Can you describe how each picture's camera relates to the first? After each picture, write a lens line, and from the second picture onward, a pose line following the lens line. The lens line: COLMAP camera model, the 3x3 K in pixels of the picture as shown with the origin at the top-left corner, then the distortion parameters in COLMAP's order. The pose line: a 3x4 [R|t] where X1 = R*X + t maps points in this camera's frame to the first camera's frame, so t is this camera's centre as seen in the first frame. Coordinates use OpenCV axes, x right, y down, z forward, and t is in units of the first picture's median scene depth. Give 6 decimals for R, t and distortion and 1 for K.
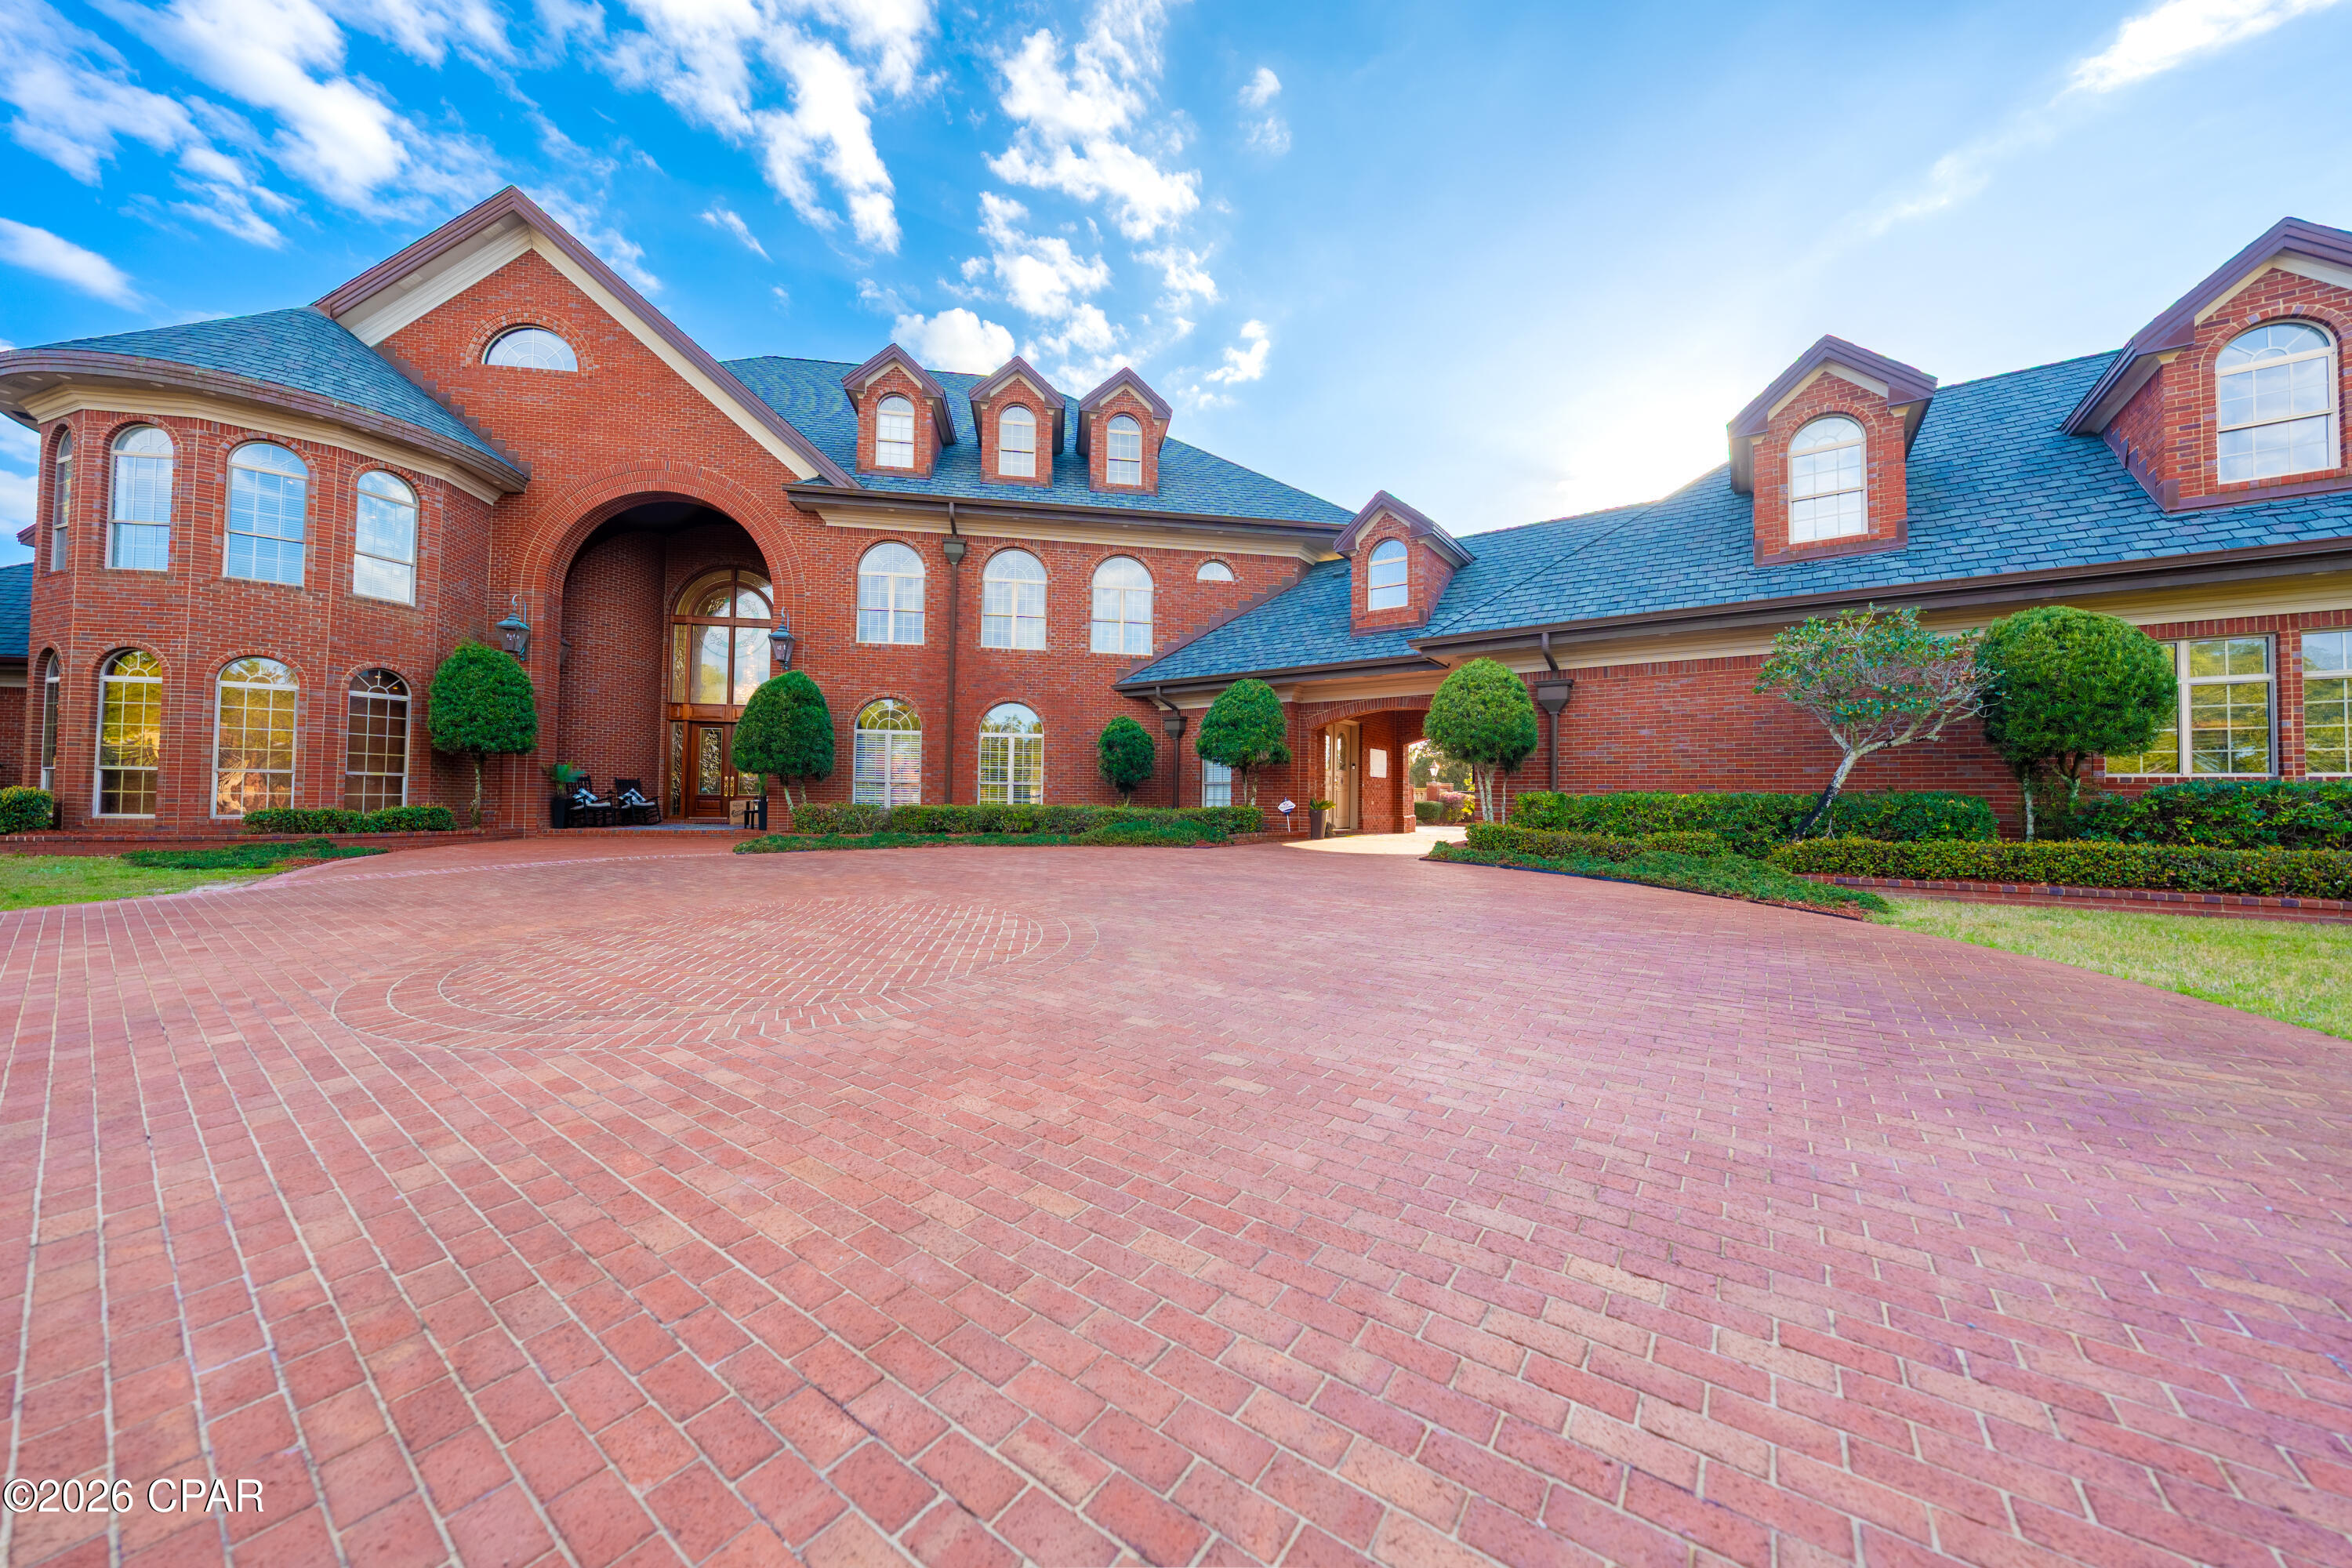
lens RADIAL K [[804.4, 0, 1177.7], [0, 804.4, 782.3], [0, 0, 1]] dist [-0.005179, 0.000341]
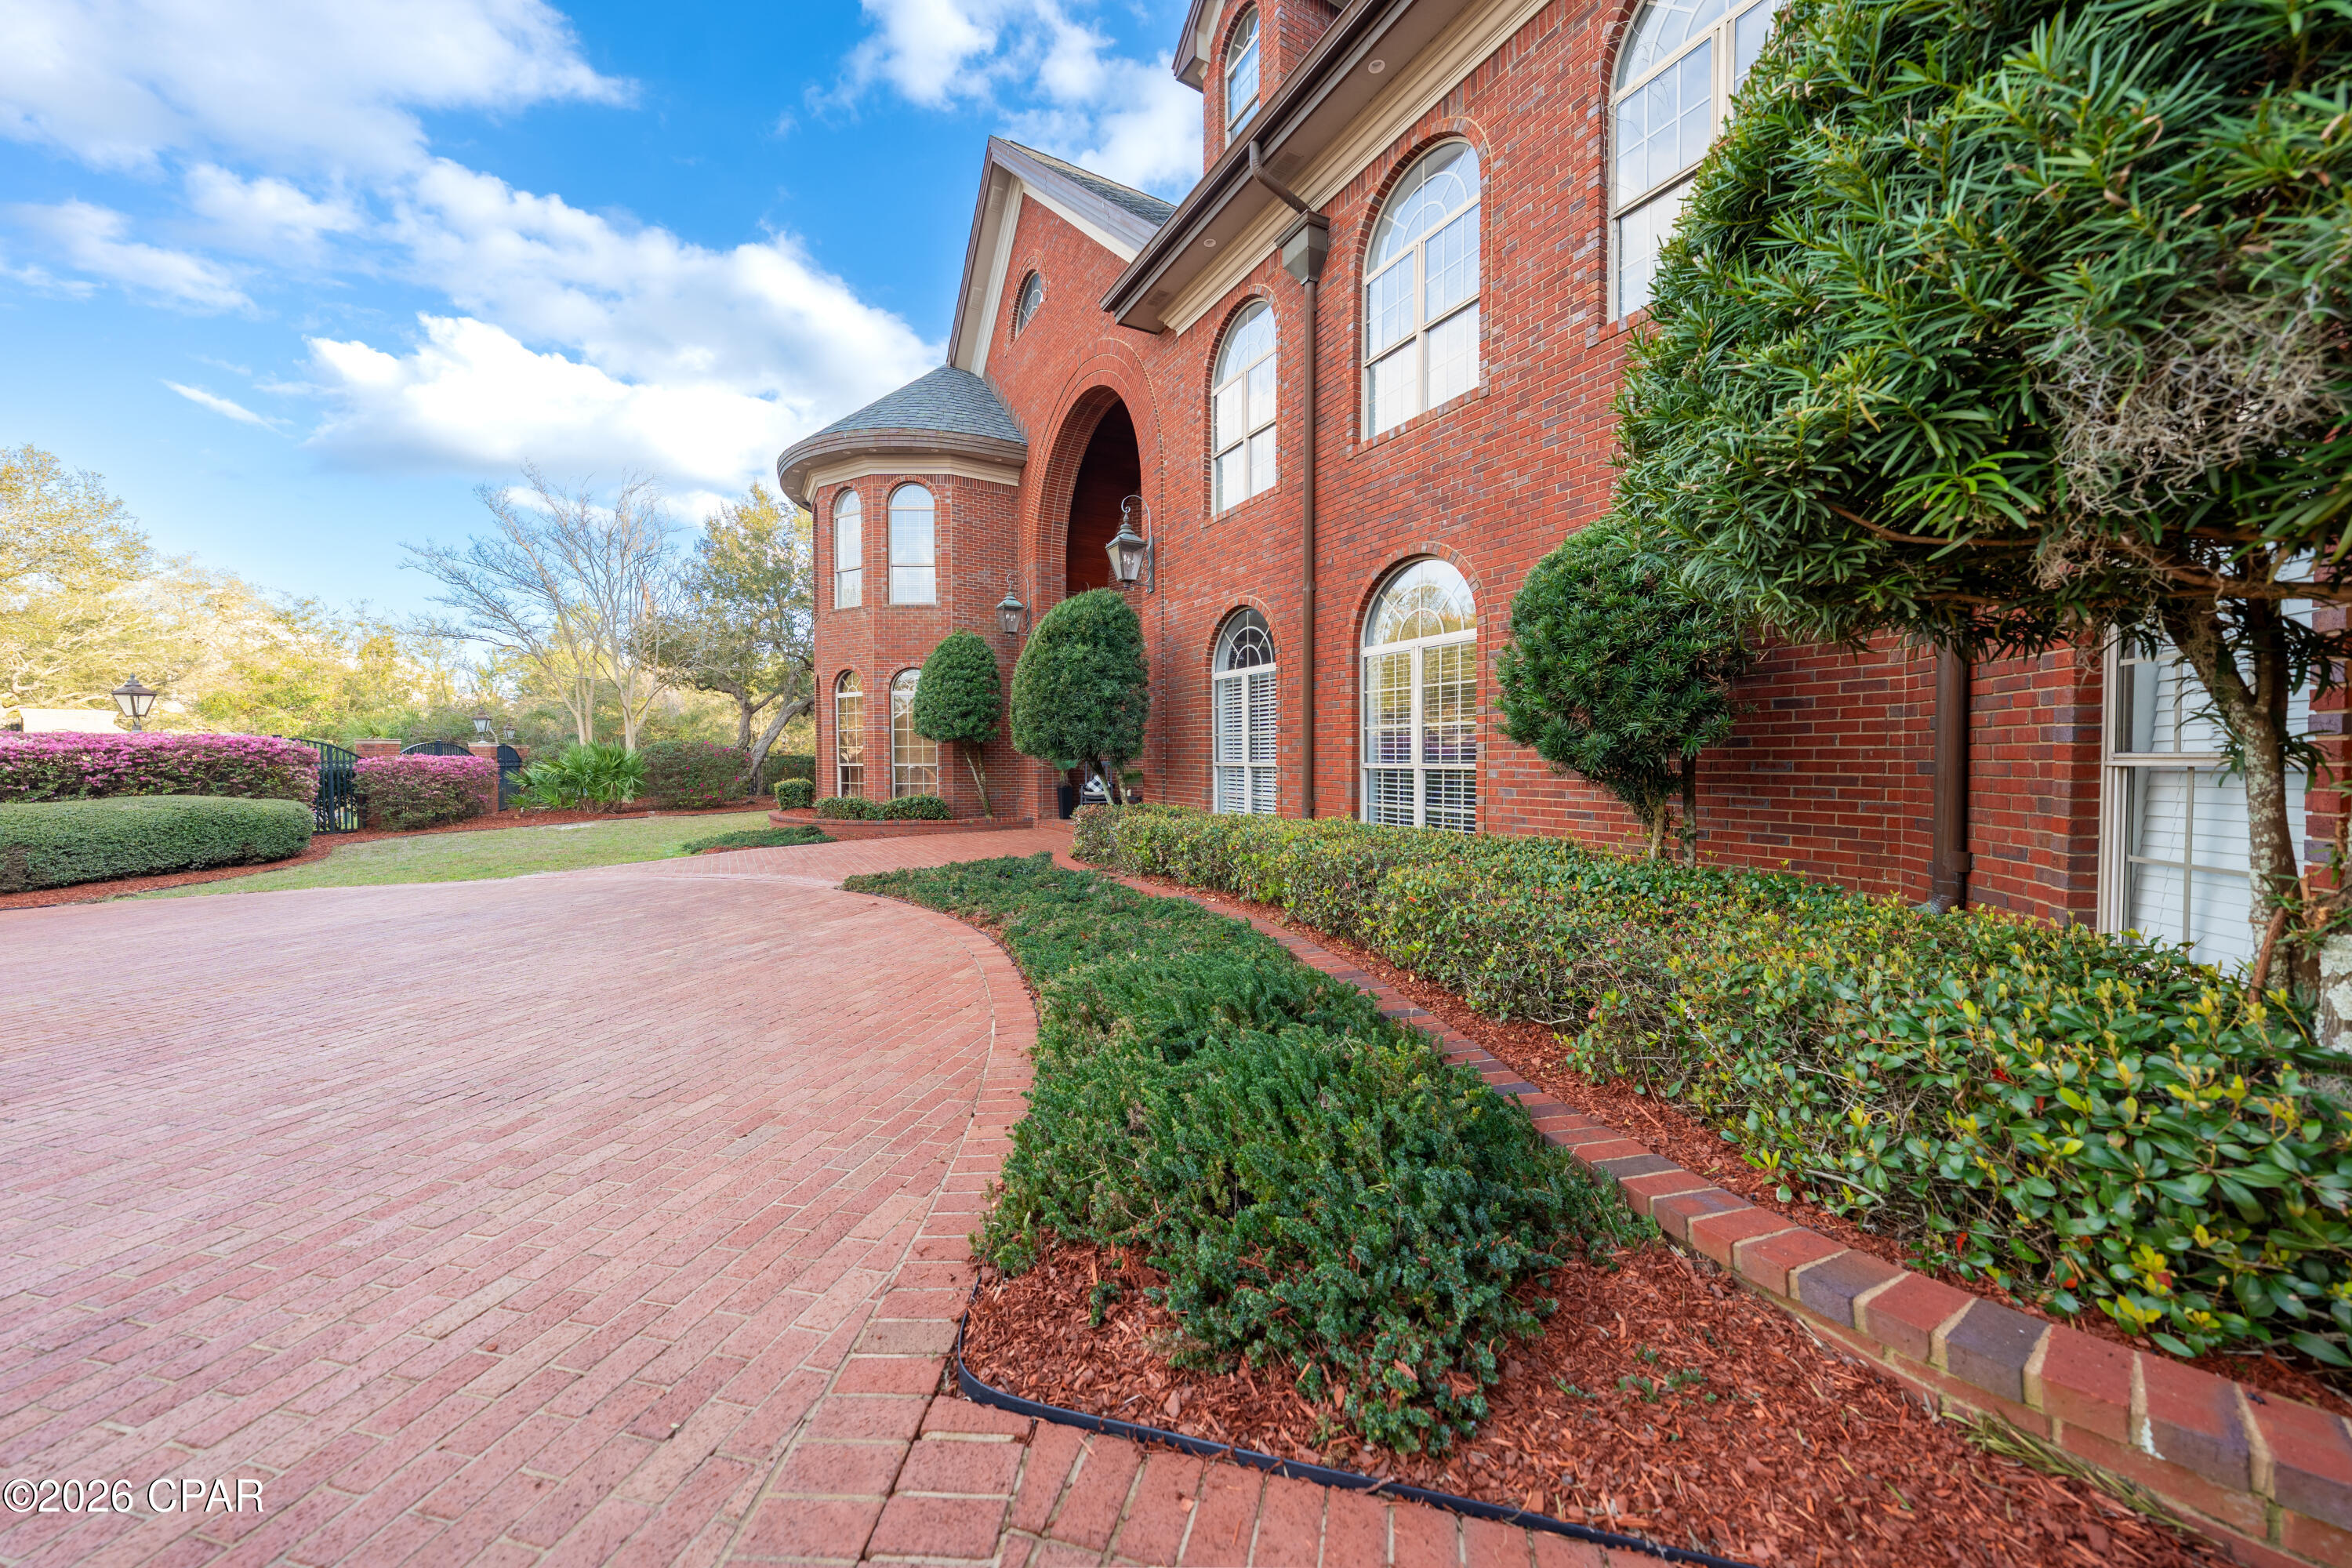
lens RADIAL K [[804.4, 0, 1170.0], [0, 804.4, 779.4], [0, 0, 1]] dist [-0.005179, 0.000341]
pose [[0.349158, 0.011270, -0.936996, 0.126820], [0.026028, 0.999425, 0.021719, -0.004727], [0.936702, -0.031971, 0.348664, 0.806952]]
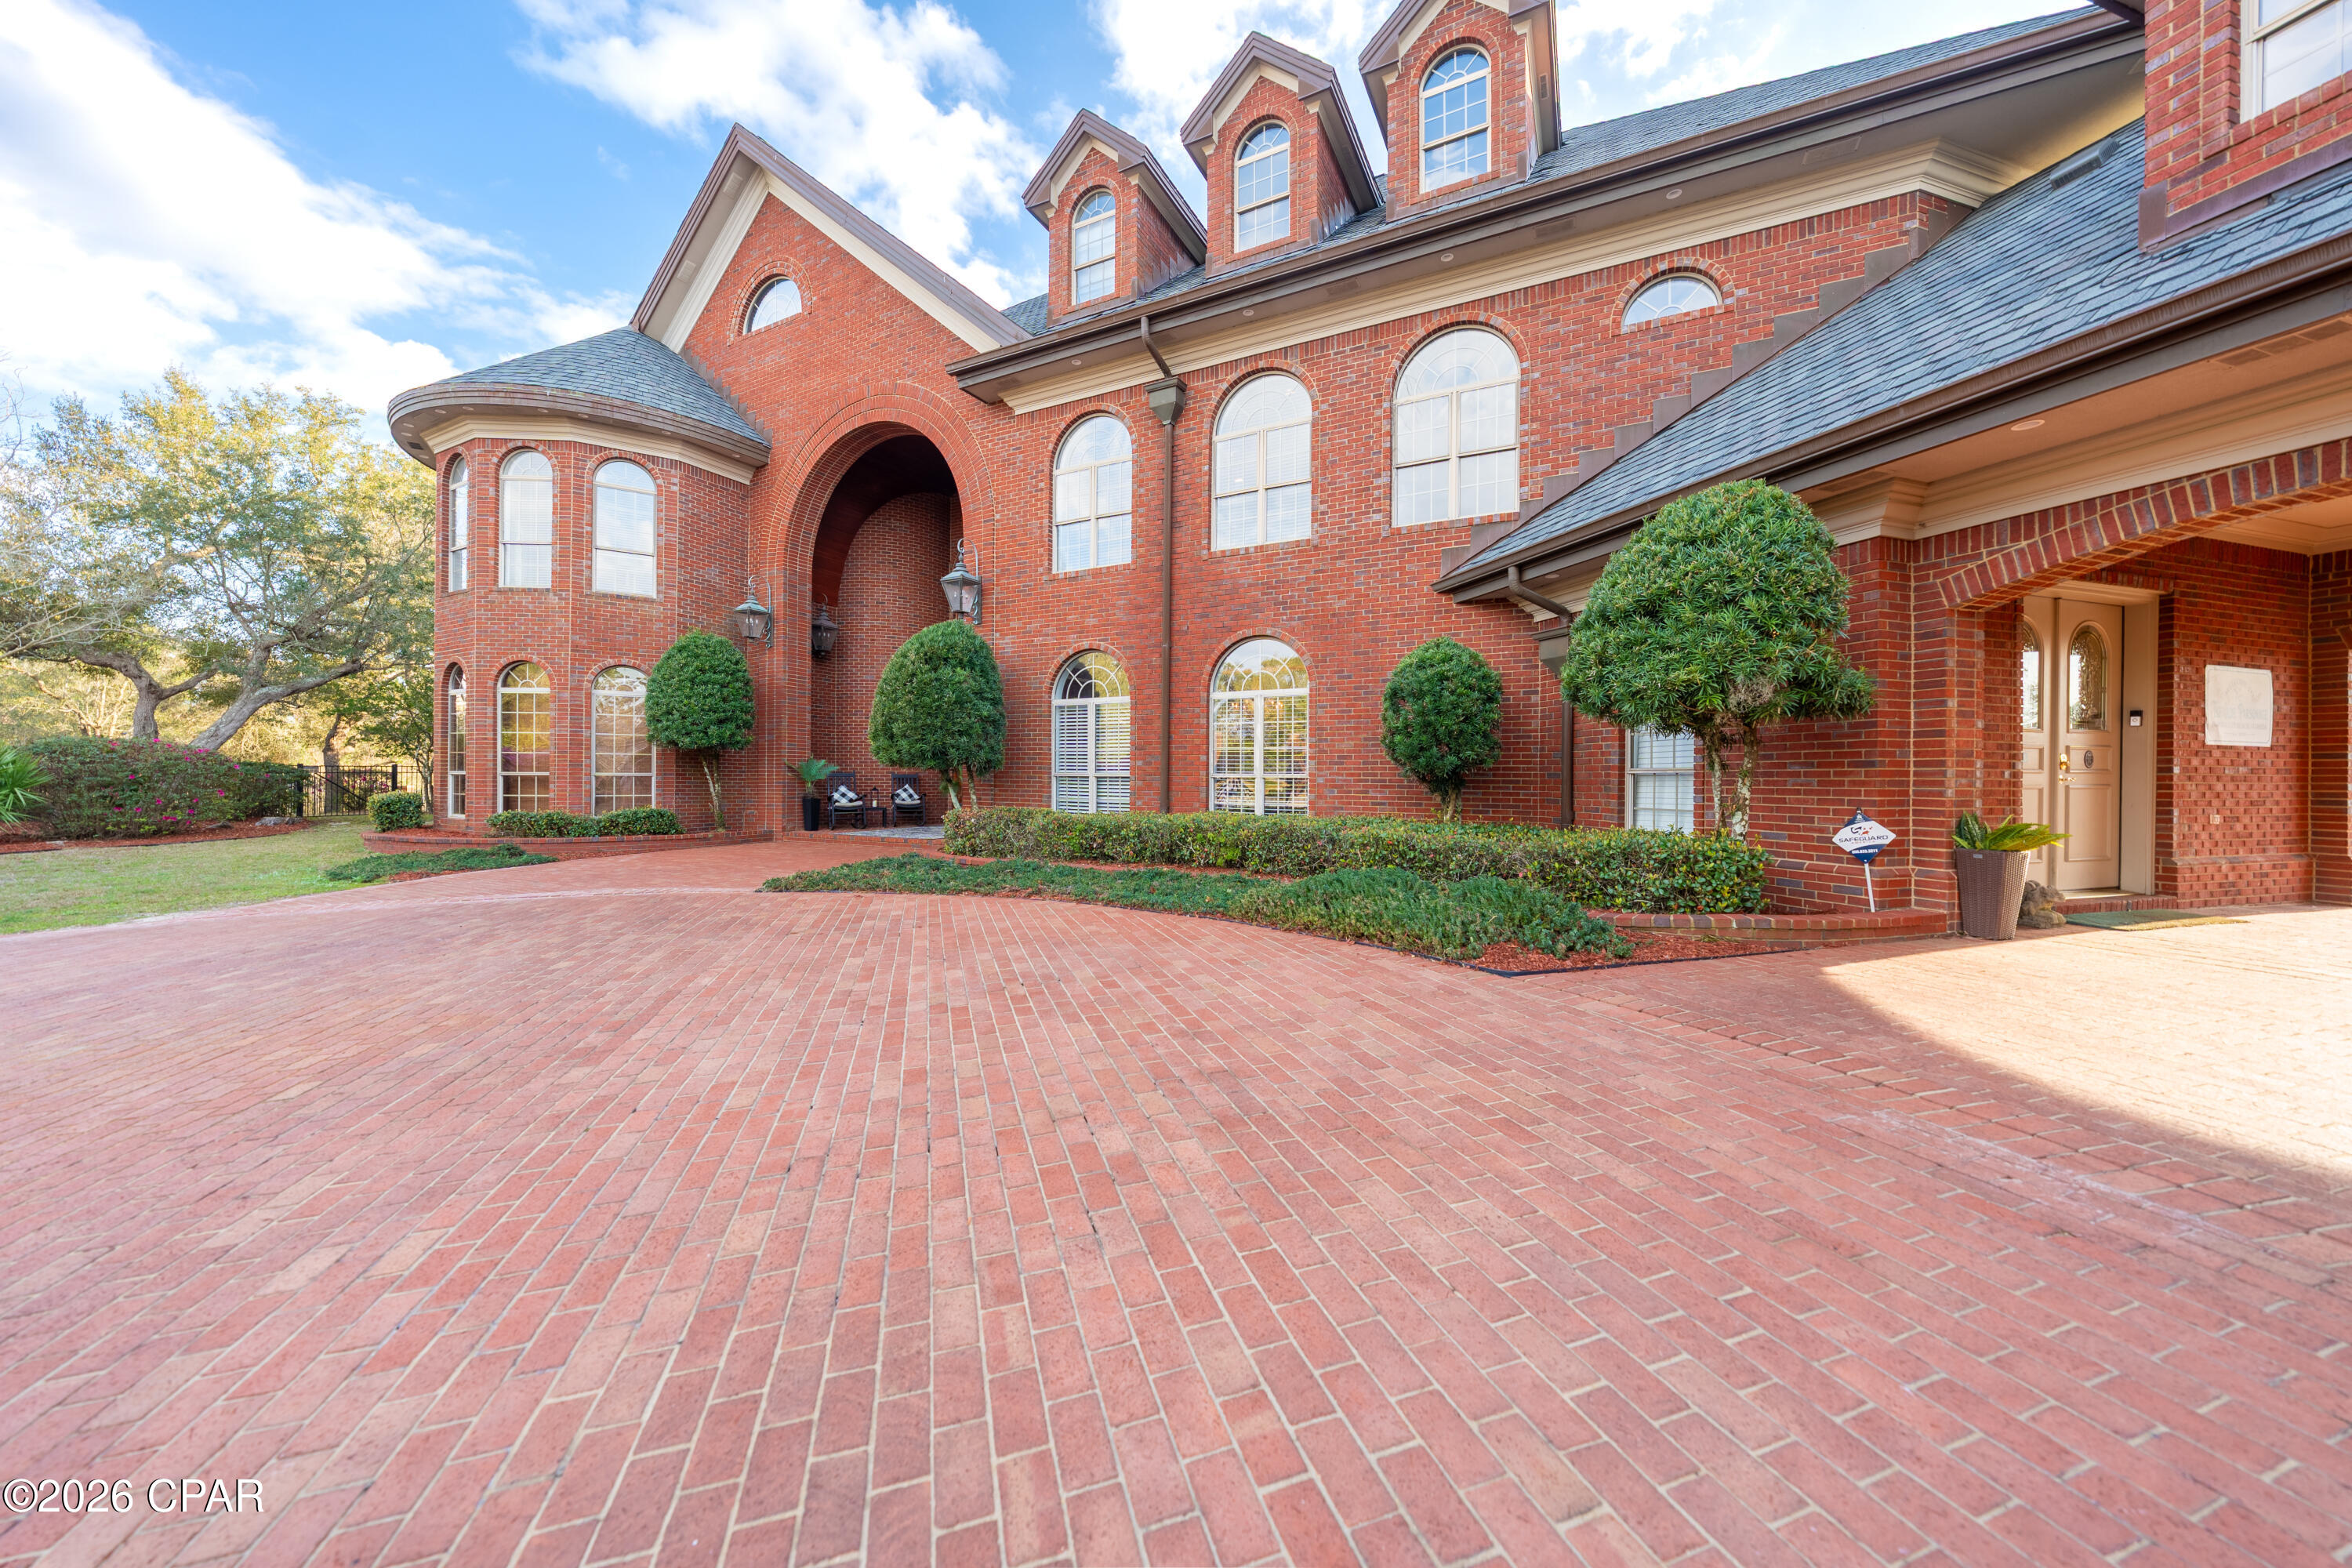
lens RADIAL K [[804.4, 0, 1178.3], [0, 804.4, 779.3], [0, 0, 1]] dist [-0.005179, 0.000341]
pose [[0.801464, -0.005838, -0.598014, 0.103388], [0.015850, 0.999808, 0.011483, -0.004233], [0.597832, -0.018682, 0.801403, 0.532266]]
